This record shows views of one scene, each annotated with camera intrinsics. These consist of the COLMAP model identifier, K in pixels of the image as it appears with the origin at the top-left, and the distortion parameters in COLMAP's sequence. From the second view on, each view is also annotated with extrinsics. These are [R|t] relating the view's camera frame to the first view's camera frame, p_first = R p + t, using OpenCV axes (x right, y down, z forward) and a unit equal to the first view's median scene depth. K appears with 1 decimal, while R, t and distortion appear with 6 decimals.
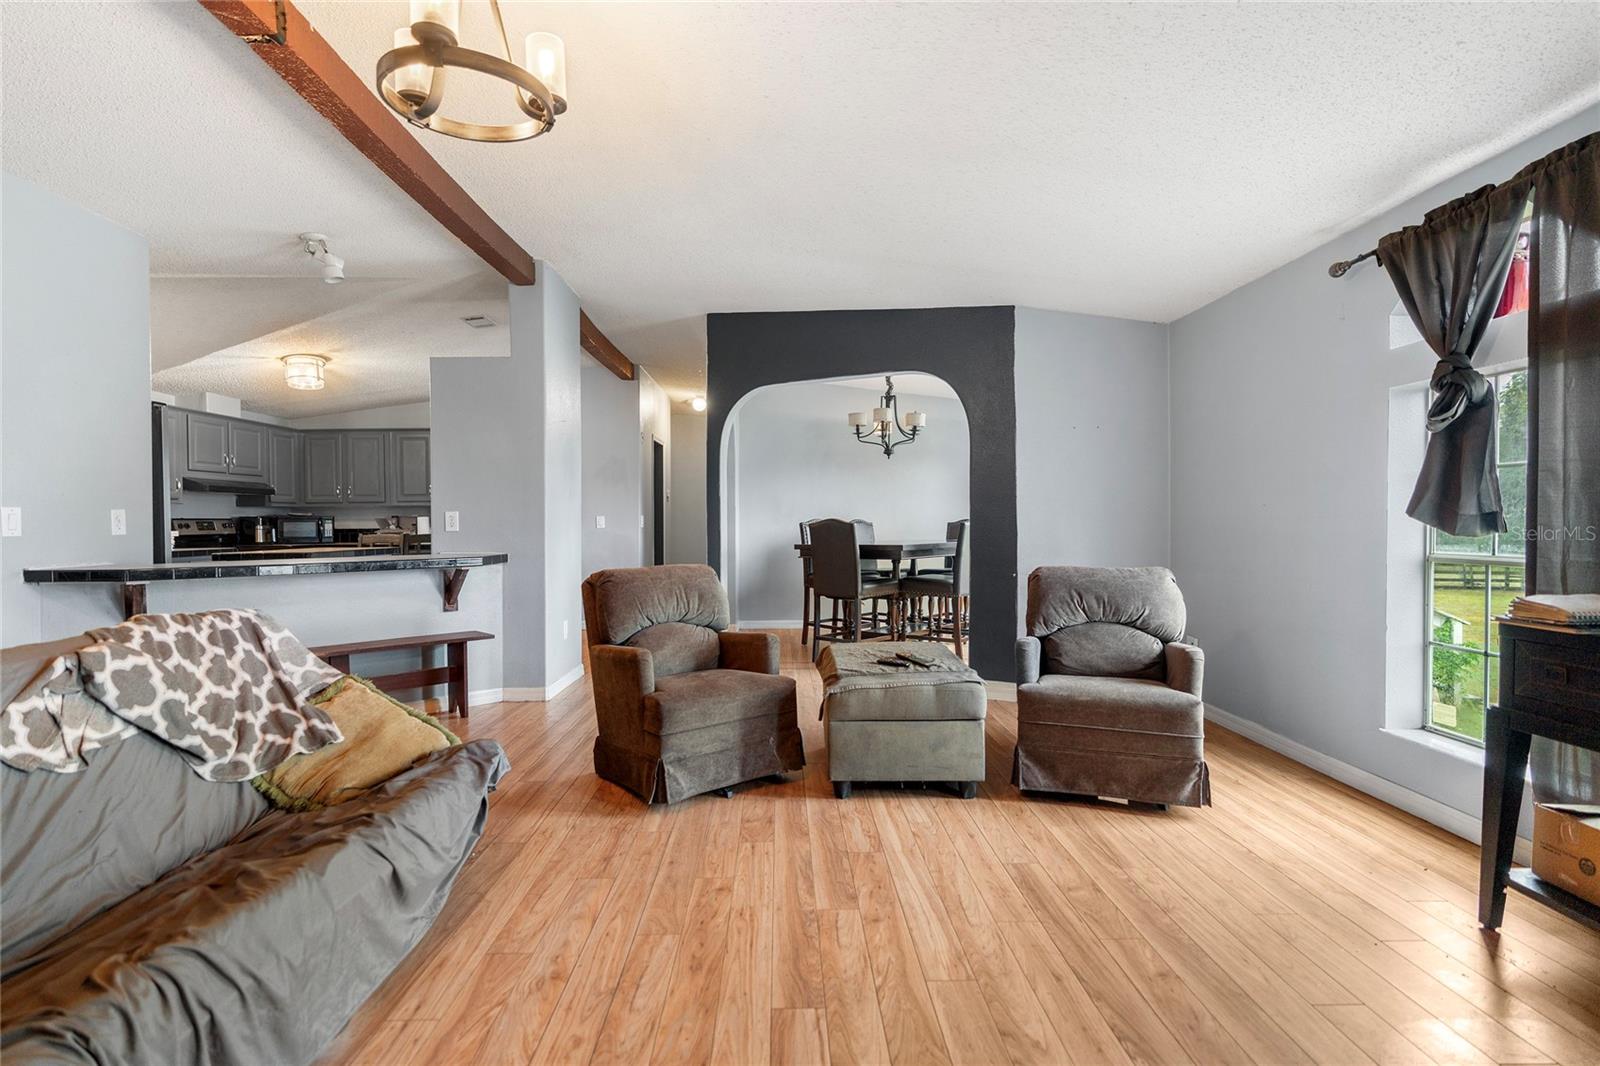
lens RADIAL K [[759.2, 0, 789.5], [0, 759.2, 535.8], [0, 0, 1]] dist [-0.008344, 0.002280]
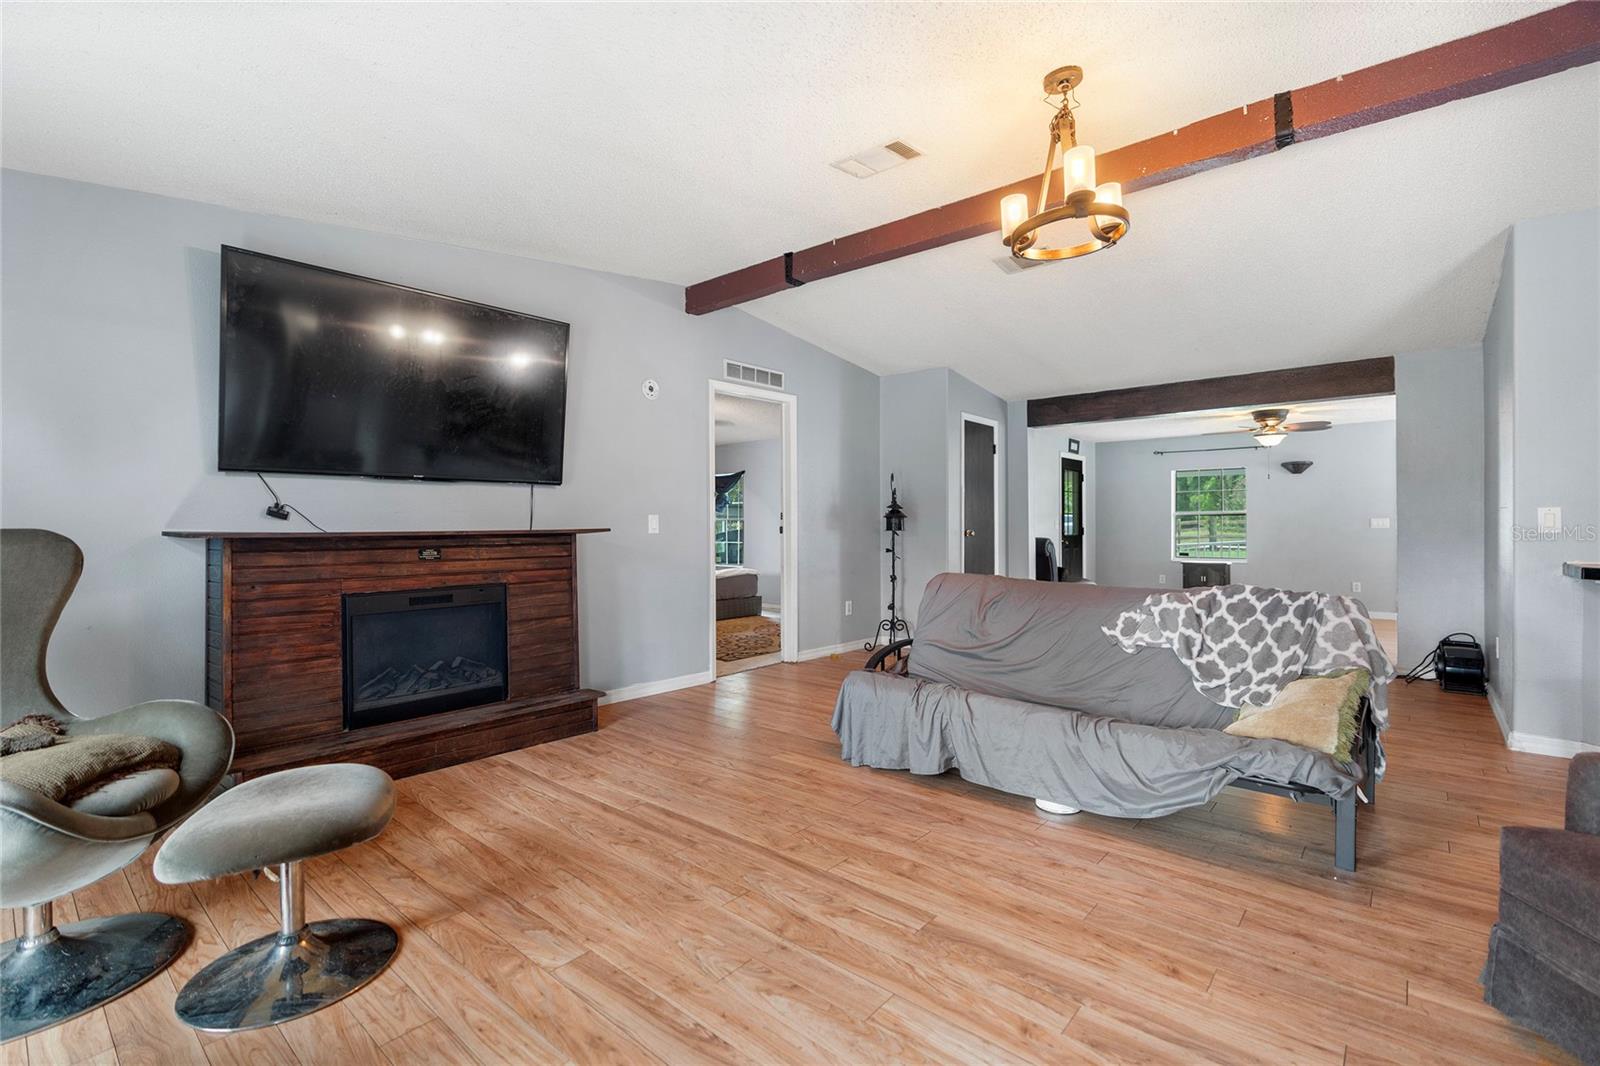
lens RADIAL K [[719.3, 0, 792.7], [0, 719.3, 530.2], [0, 0, 1]] dist [-0.012115, 0.000442]
pose [[-0.666157, 0.009479, -0.745752, 0.583631], [-0.005680, 0.999826, 0.017783, -0.017192], [0.745790, 0.016082, -0.665987, 0.924150]]
